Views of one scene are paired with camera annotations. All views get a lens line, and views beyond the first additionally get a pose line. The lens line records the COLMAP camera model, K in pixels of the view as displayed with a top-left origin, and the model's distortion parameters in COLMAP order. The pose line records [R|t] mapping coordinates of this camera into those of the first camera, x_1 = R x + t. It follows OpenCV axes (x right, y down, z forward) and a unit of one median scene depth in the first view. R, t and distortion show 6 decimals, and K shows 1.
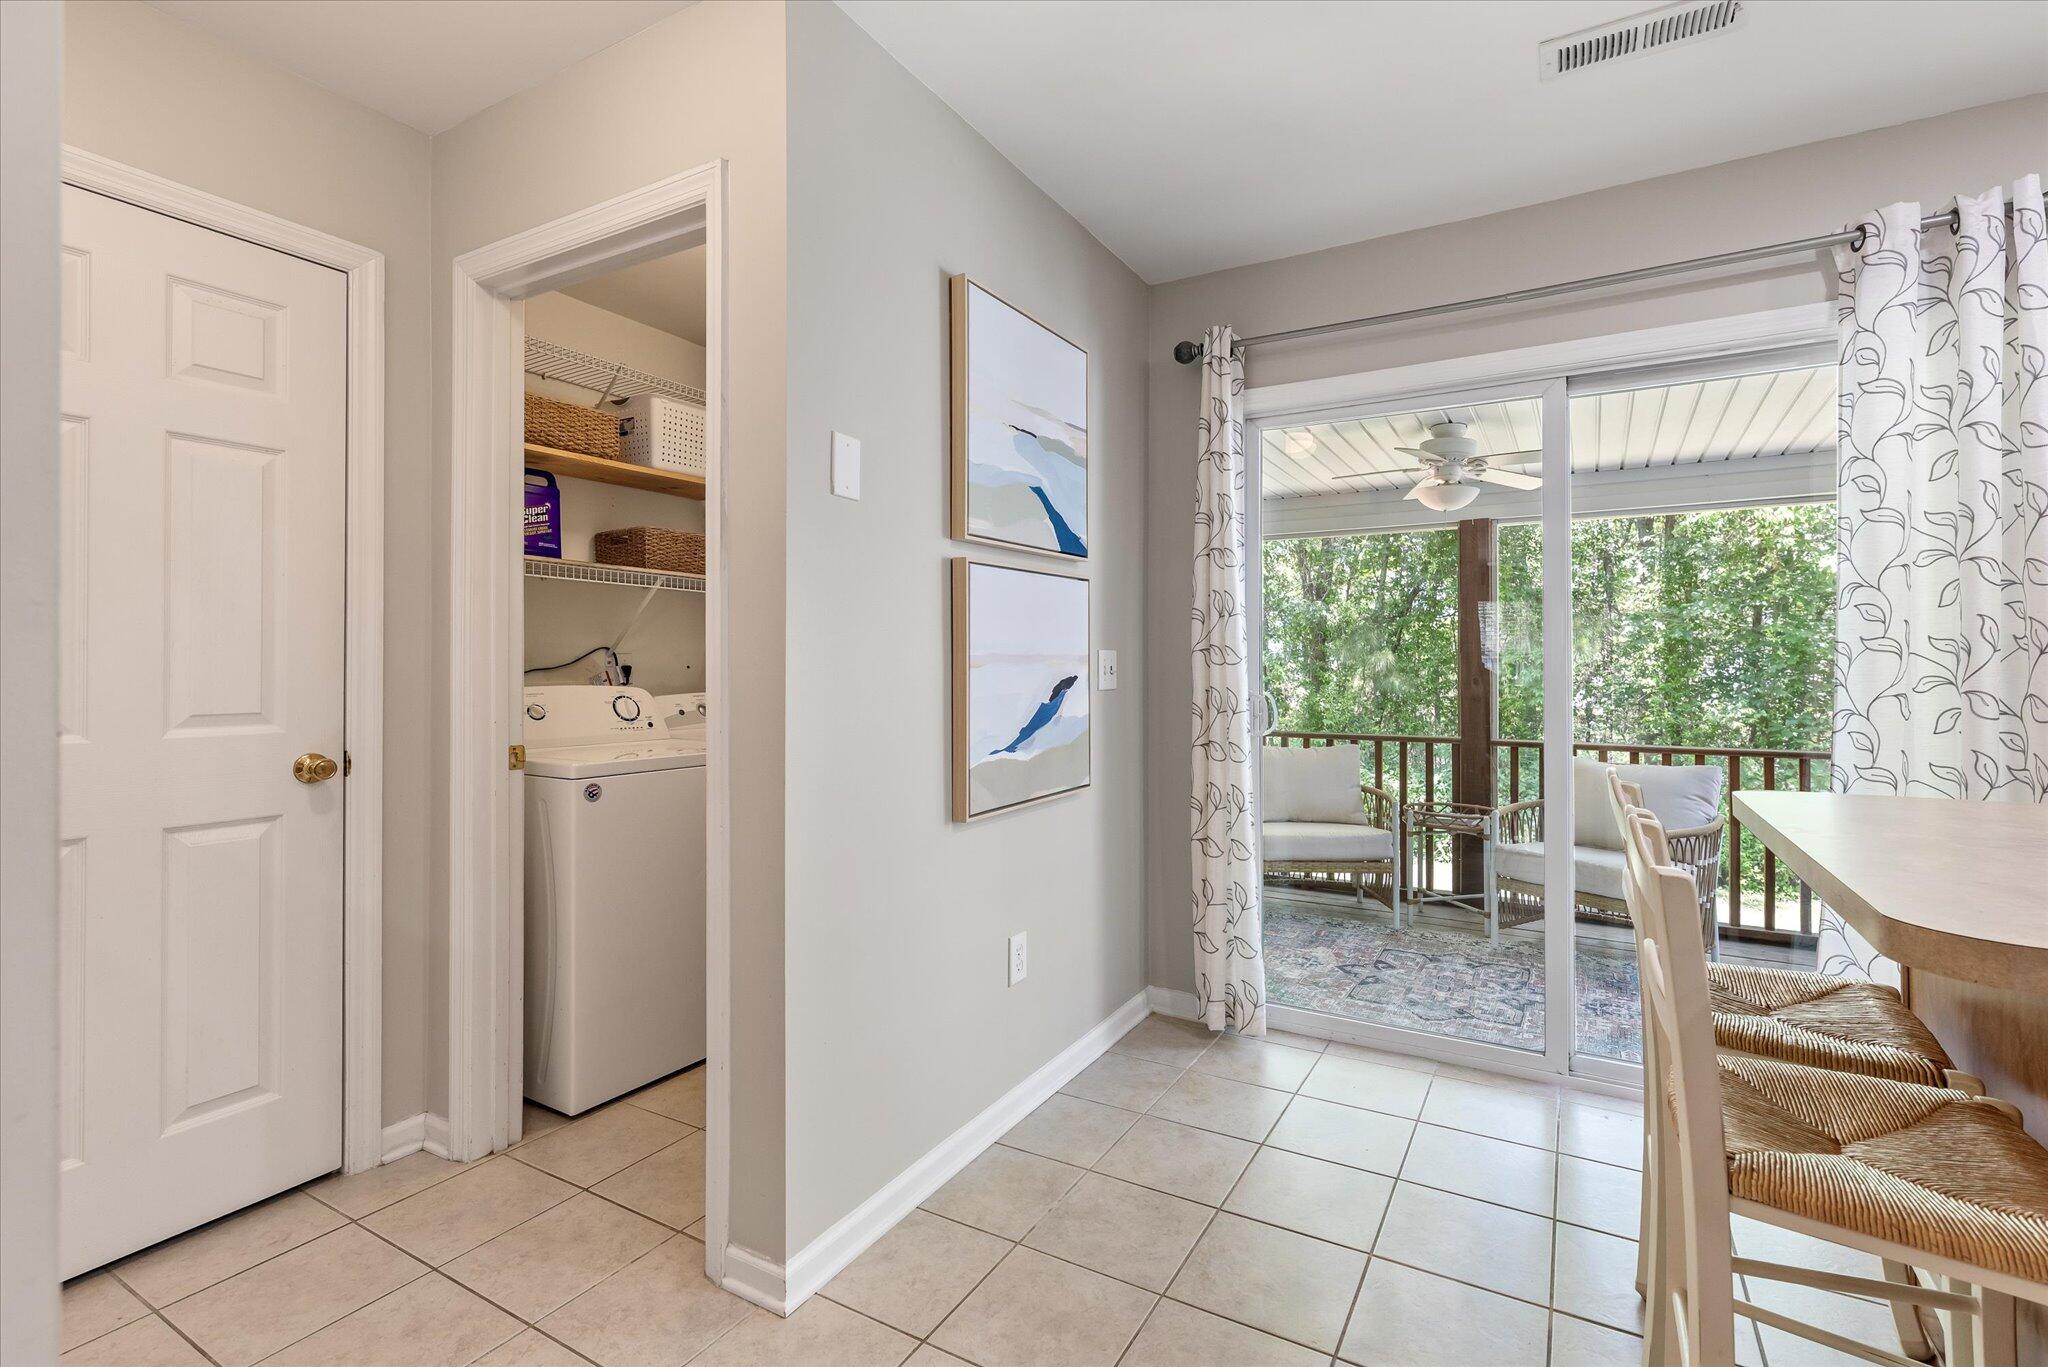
lens RADIAL K [[921.4, 0, 1047.5], [0, 921.4, 662.5], [0, 0, 1]] dist [0.029761, -0.013429]
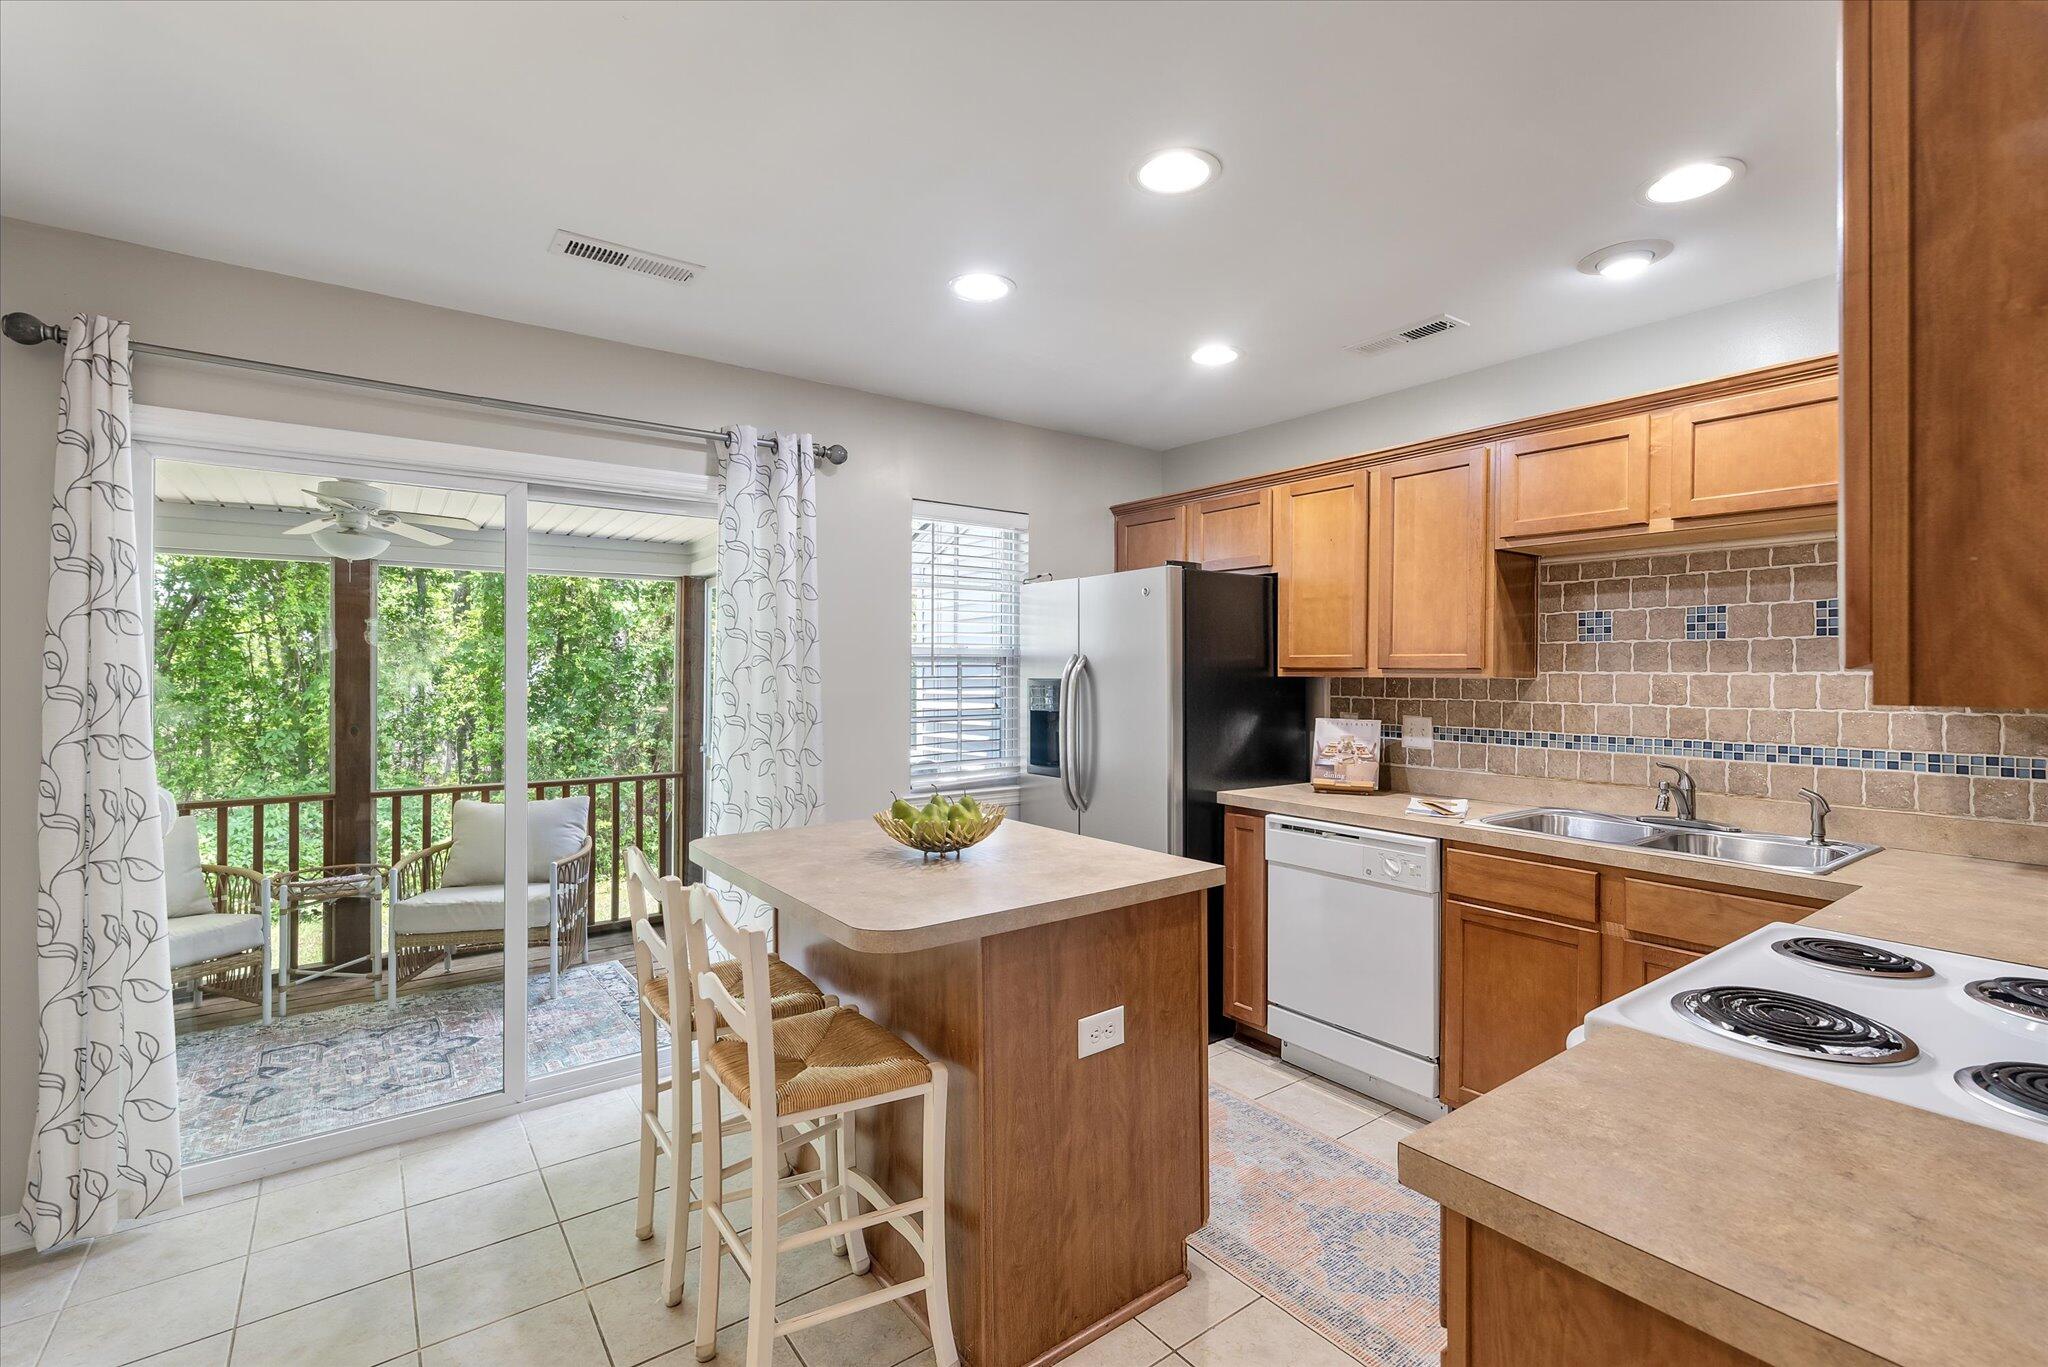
lens RADIAL K [[925.2, 0, 1024.0], [0, 925.2, 683.5], [0, 0, 1]] dist [0.015961, -0.000277]
pose [[0.413485, -0.002144, 0.910508, -0.164682], [-0.009180, 0.999937, 0.006523, -0.057838], [-0.910465, -0.011056, 0.413439, -0.010854]]
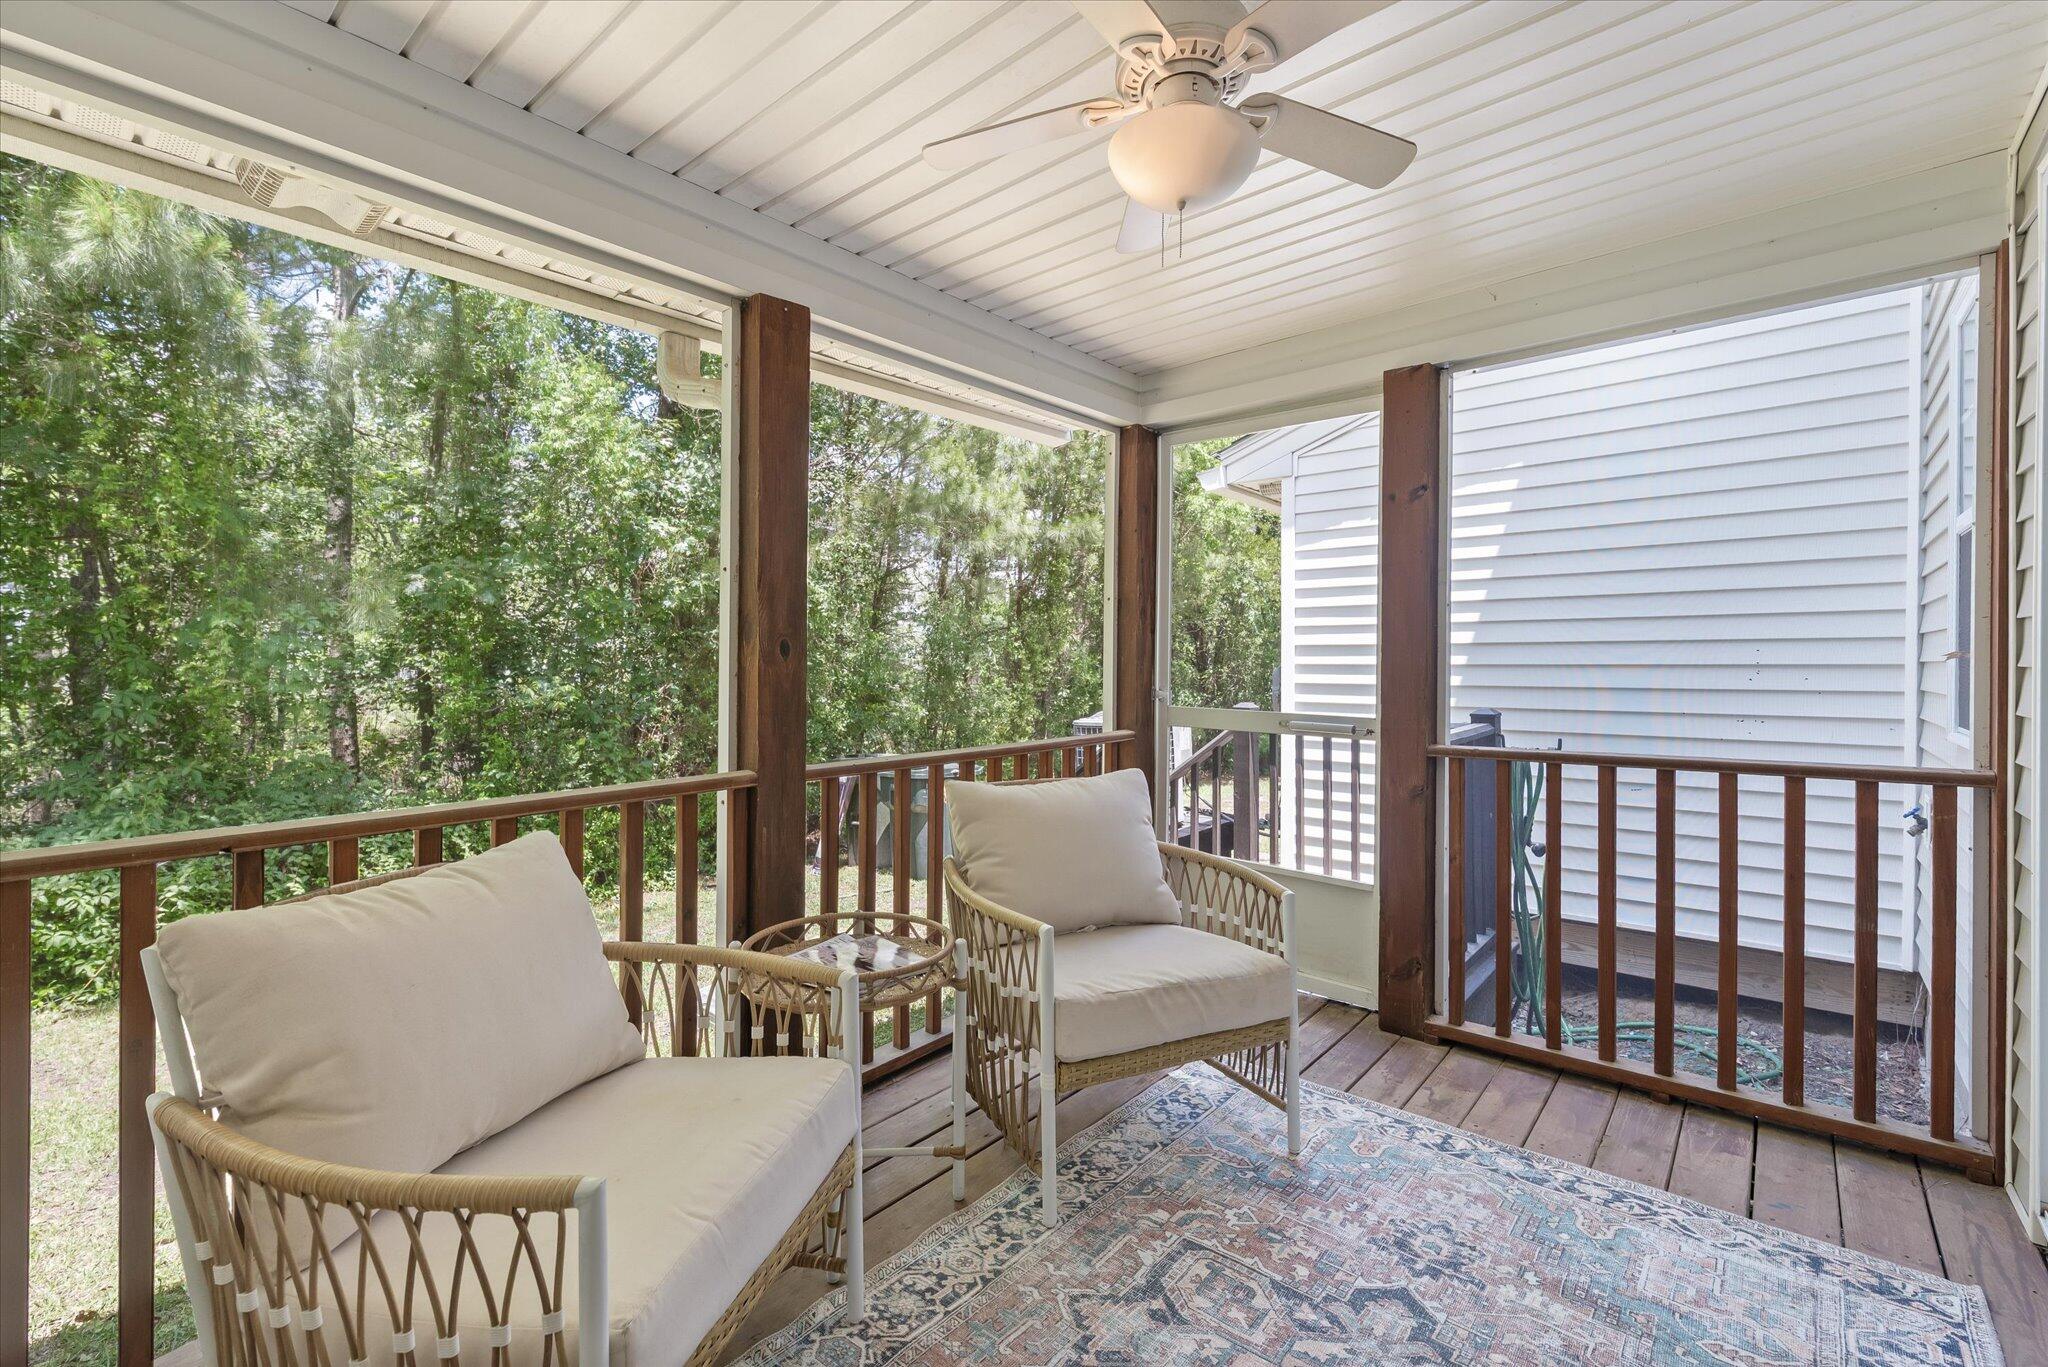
lens RADIAL K [[921.4, 0, 1047.5], [0, 921.4, 662.5], [0, 0, 1]] dist [0.029761, -0.013429]
pose [[0.190055, -0.006580, 0.981751, 0.036961], [-0.004945, 0.999958, 0.007659, 0.029924], [-0.981761, -0.006310, 0.190015, 1.092461]]
